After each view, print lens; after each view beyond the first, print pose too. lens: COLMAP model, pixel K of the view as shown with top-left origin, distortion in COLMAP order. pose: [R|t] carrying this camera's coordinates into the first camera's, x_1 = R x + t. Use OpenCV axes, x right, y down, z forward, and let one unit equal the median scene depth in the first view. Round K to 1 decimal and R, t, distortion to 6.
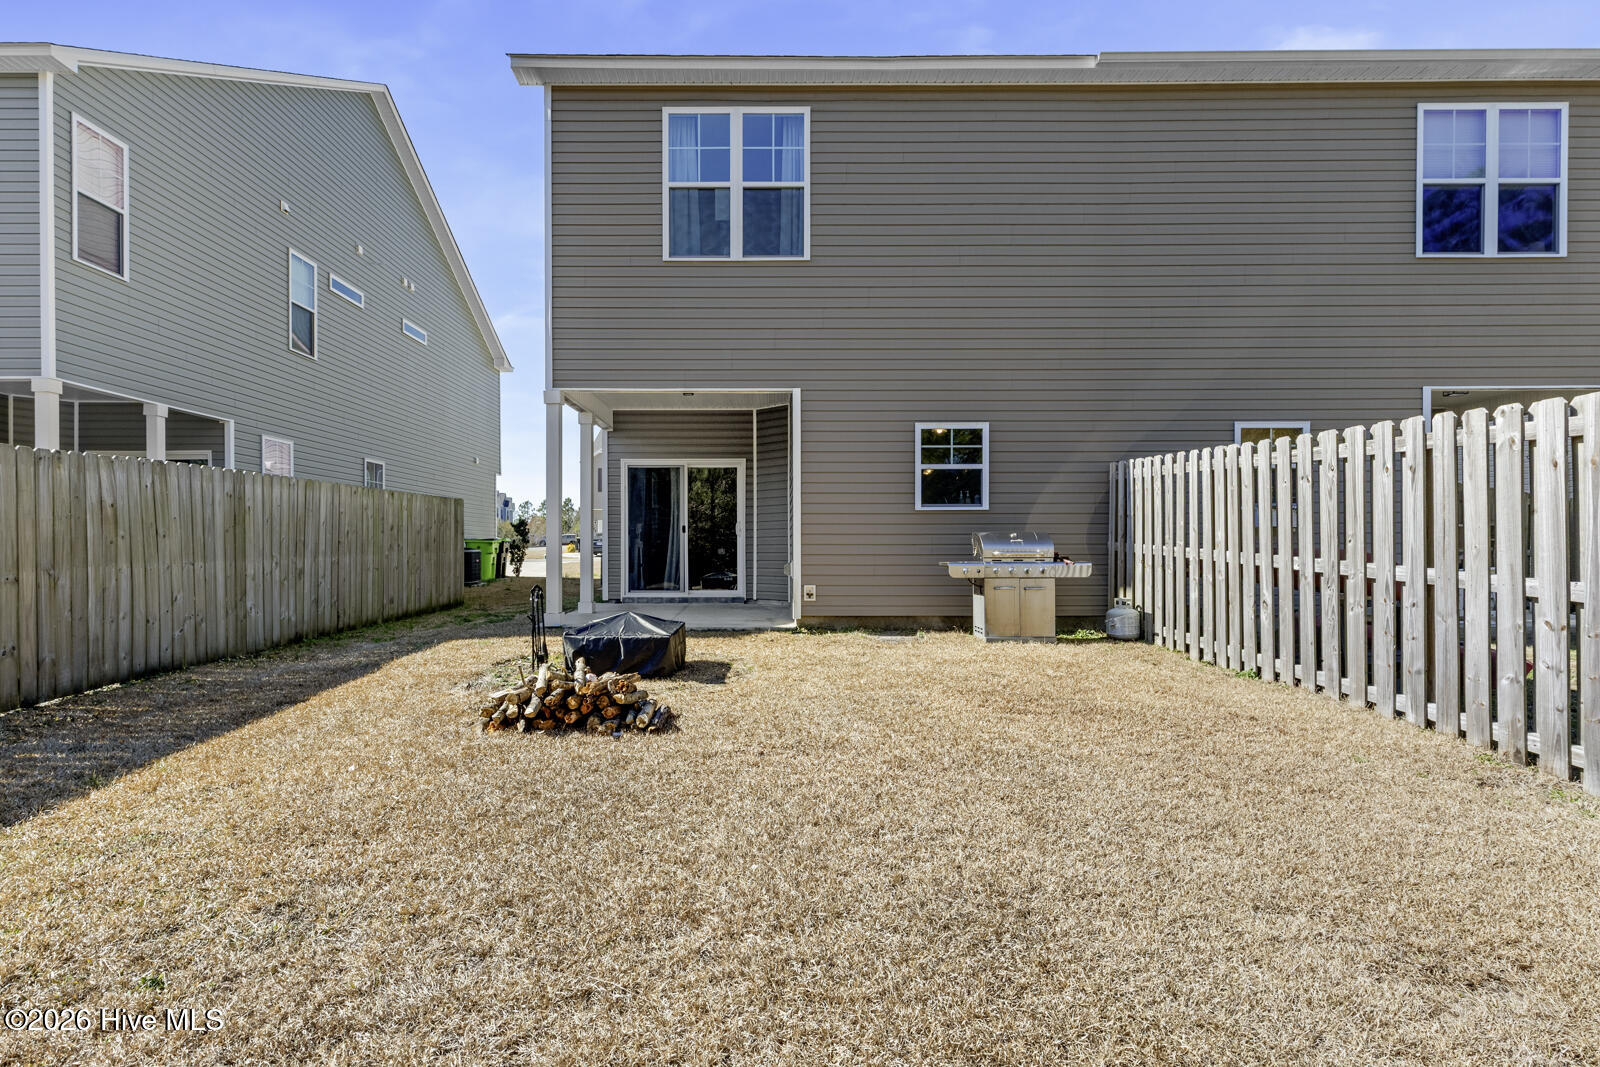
lens RADIAL K [[805.4, 0, 796.1], [0, 805.4, 539.3], [0, 0, 1]] dist [0.004555, -0.000870]
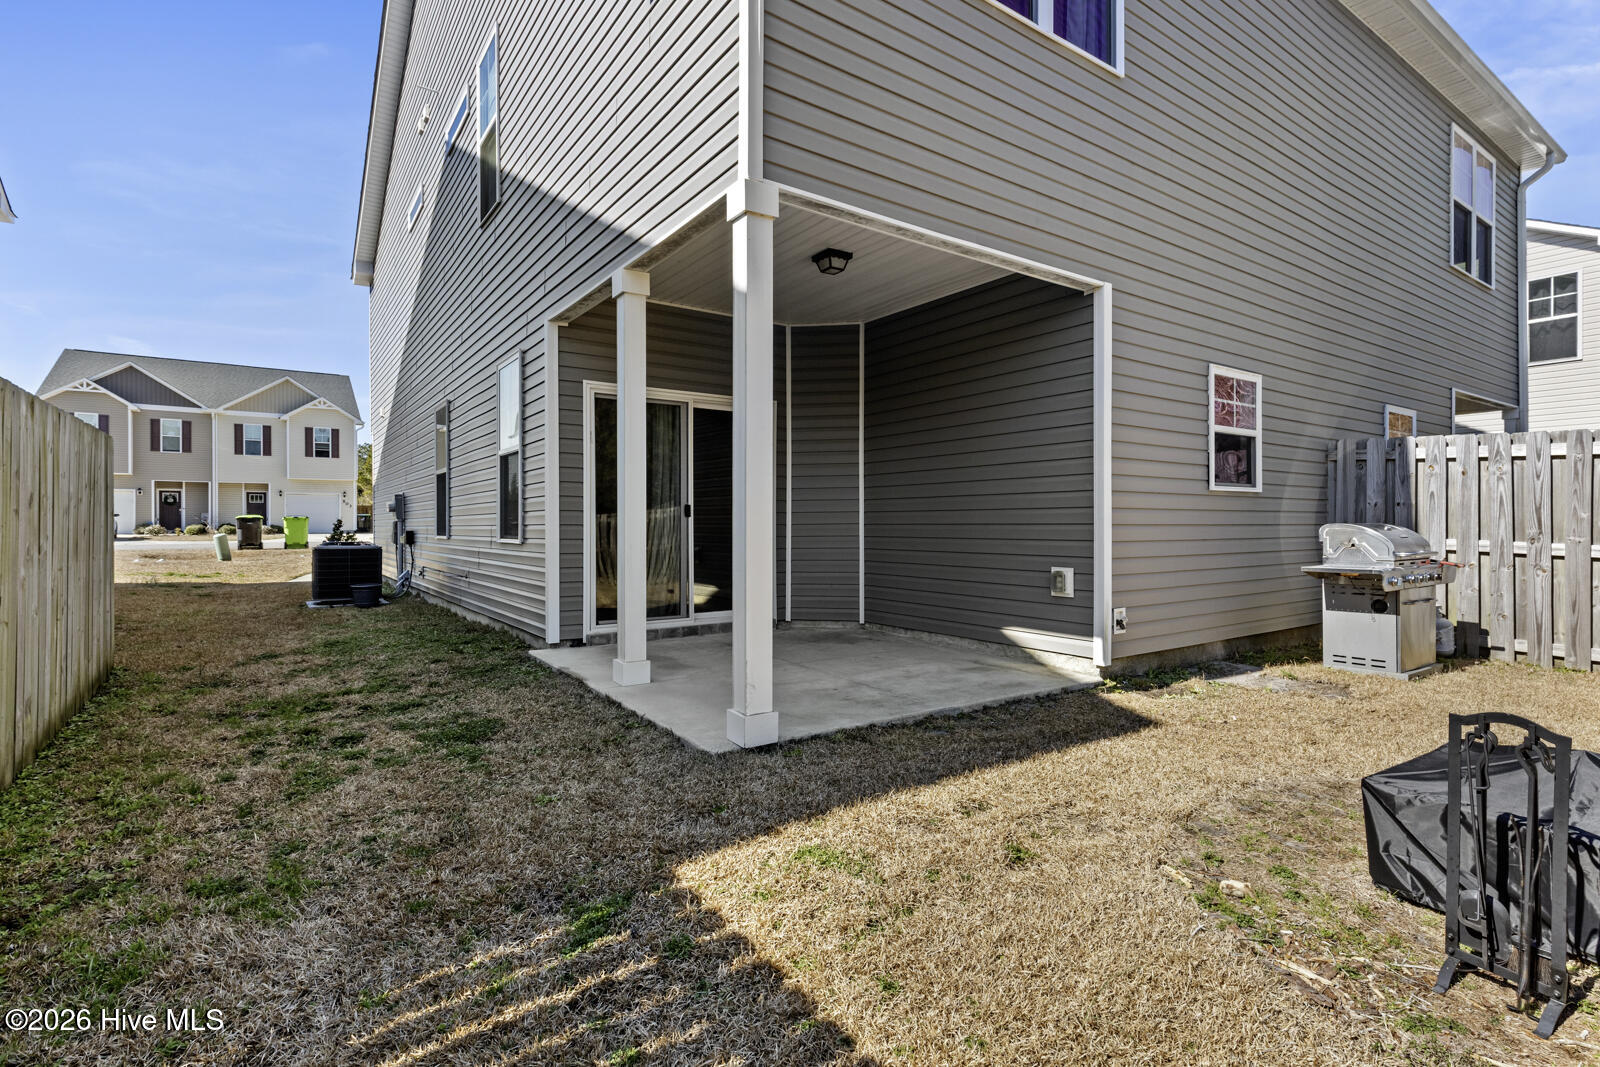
lens RADIAL K [[730.9, 0, 795.8], [0, 730.9, 532.9], [0, 0, 1]] dist [0.005740, -0.002377]
pose [[0.826166, -0.002002, 0.563423, -0.497468], [-0.005999, 0.999906, 0.012350, -0.005185], [-0.563395, -0.013583, 0.826076, 0.676785]]
